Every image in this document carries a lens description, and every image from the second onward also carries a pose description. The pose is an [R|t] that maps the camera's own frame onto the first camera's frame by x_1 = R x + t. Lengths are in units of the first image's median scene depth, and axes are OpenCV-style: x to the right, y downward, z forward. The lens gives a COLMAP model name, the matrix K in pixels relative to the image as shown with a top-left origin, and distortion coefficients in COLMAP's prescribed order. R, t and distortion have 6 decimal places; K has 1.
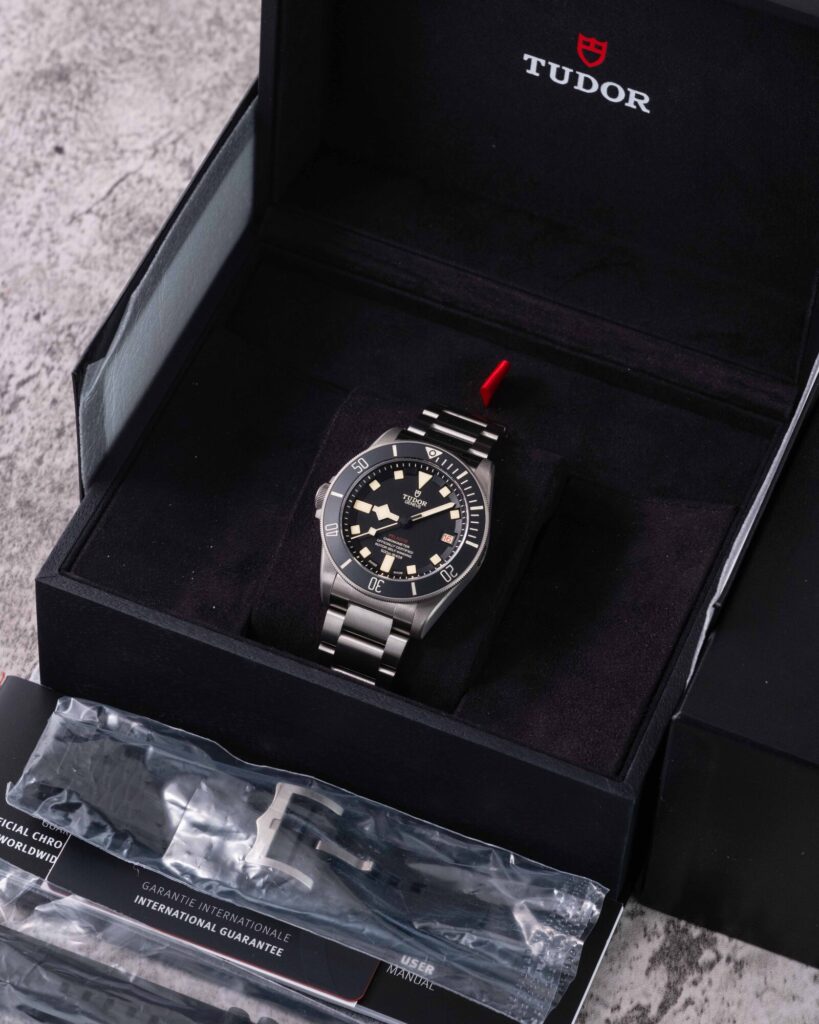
lens RADIAL K [[4190.9, 0, 427.0], [0, 4190.9, 510.4], [0, 0, 1]] dist [-2.882780, -0.649986]
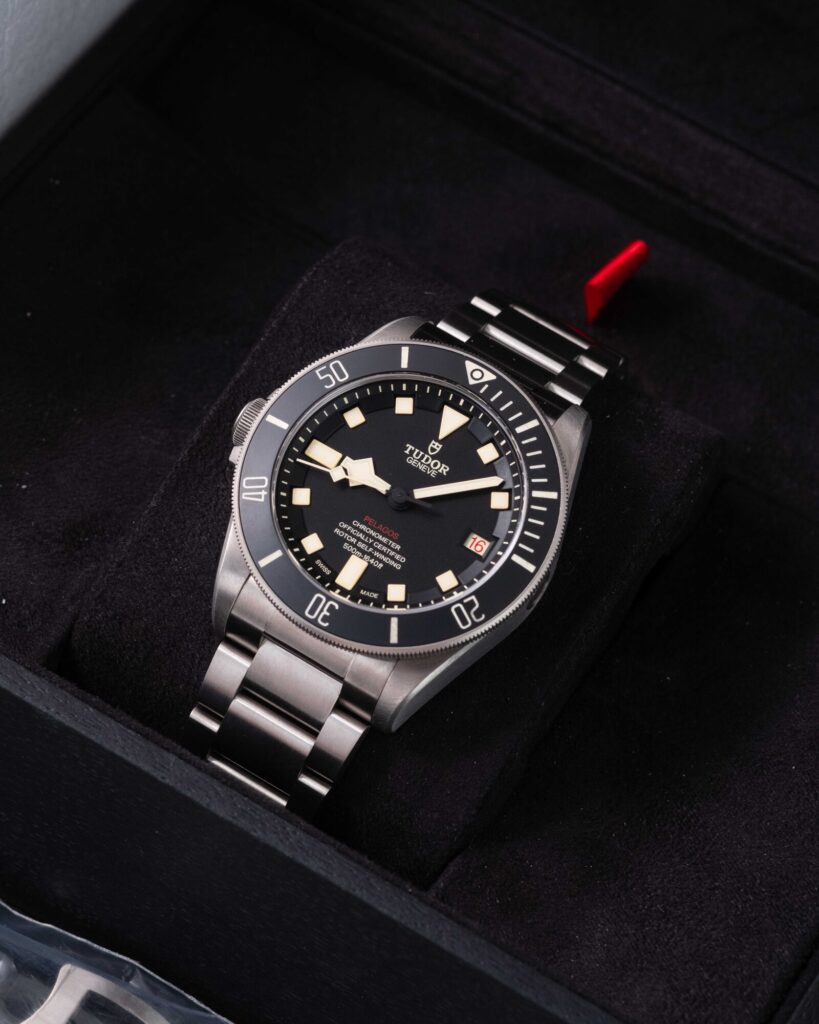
lens RADIAL K [[4329.6, 0, 409.5], [0, 4329.6, 512.0], [0, 0, 1]] dist [-0.434044, -4.561784]
pose [[0.984918, 0.172588, -0.012258, 0.002566], [-0.172816, 0.984731, -0.020984, 0.015156], [0.008449, 0.022786, 0.999705, 0.476298]]
